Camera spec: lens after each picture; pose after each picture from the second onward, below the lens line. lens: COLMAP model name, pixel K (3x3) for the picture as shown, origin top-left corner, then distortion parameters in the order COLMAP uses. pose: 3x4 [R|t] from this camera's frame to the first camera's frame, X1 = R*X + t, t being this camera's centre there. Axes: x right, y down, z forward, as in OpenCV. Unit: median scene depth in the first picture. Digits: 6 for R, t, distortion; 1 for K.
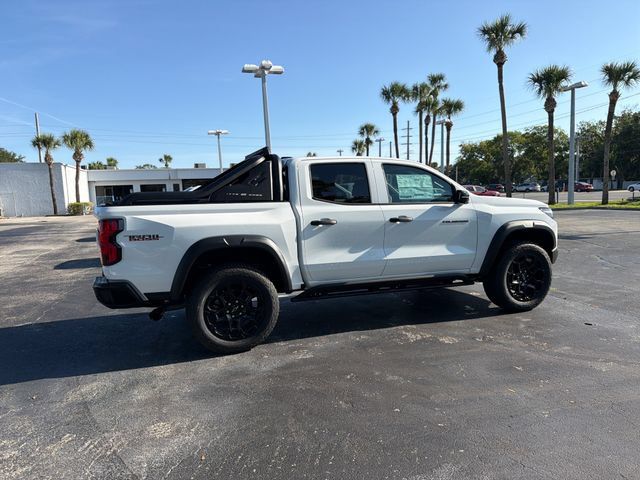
lens RADIAL K [[450.7, 0, 316.4], [0, 450.7, 246.2], [0, 0, 1]] dist [0.055344, -0.067282]
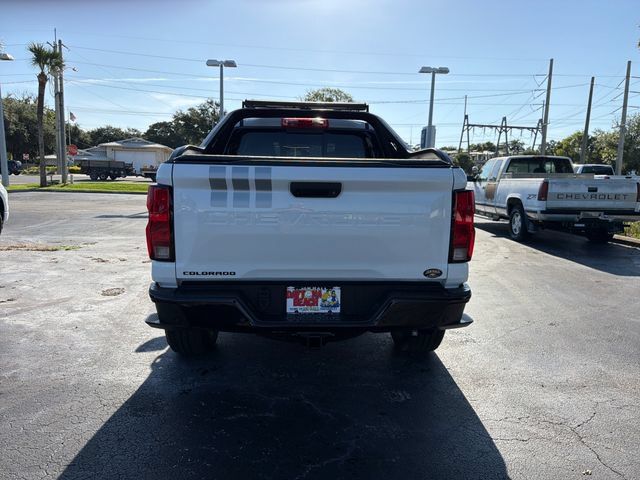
lens RADIAL K [[450.7, 0, 317.5], [0, 450.7, 239.6], [0, 0, 1]] dist [0.055344, -0.067282]
pose [[0.288156, -0.098494, 0.952504, -0.910403], [0.079750, 0.993709, 0.078629, -0.044601], [-0.954257, 0.053305, 0.294198, 0.815879]]
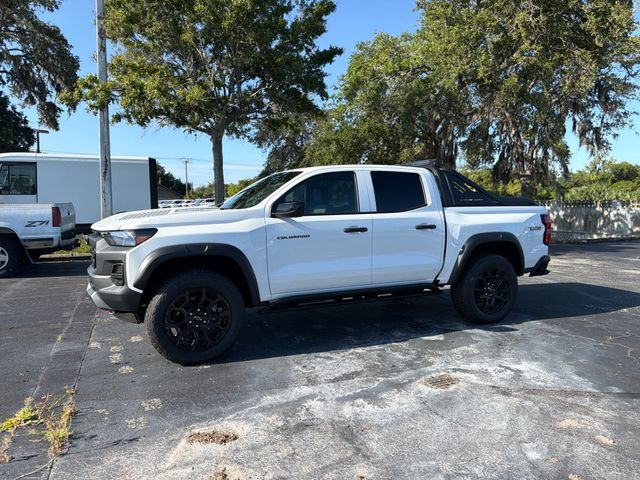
lens RADIAL K [[450.7, 0, 318.7], [0, 450.7, 239.8], [0, 0, 1]] dist [0.055344, -0.067282]
pose [[-0.997059, 0.030599, -0.070267, 0.203951], [0.016190, 0.980243, 0.197132, -0.262015], [0.074911, 0.195415, -0.977856, 2.275337]]
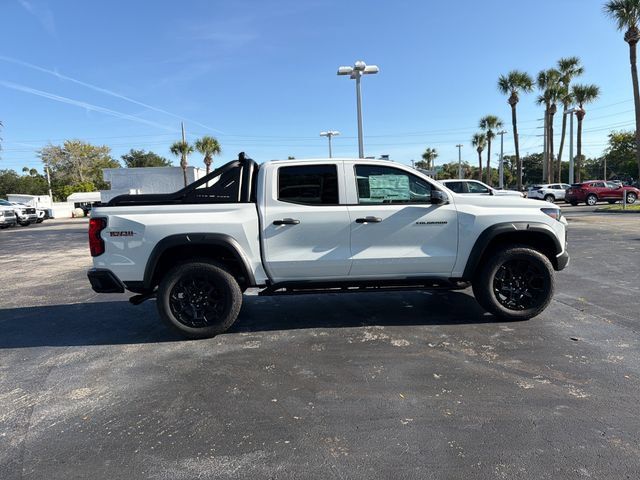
lens RADIAL K [[451.7, 0, 316.1], [0, 451.7, 240.5], [0, 0, 1]] dist [0.039144, -0.037382]
pose [[0.963005, 0.021906, -0.268592, 0.342736], [-0.024189, 0.999694, -0.005194, -0.005825], [0.268396, 0.011499, 0.963240, 0.000904]]
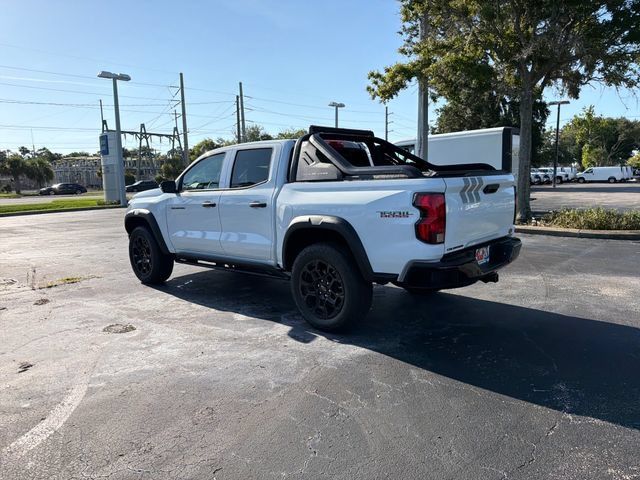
lens RADIAL K [[450.7, 0, 314.5], [0, 450.7, 238.6], [0, 0, 1]] dist [0.055344, -0.067282]
pose [[-0.453021, -0.072564, 0.888542, -1.047858], [0.145138, 0.977382, 0.153818, -0.144757], [-0.879606, 0.198644, -0.432243, 1.608312]]
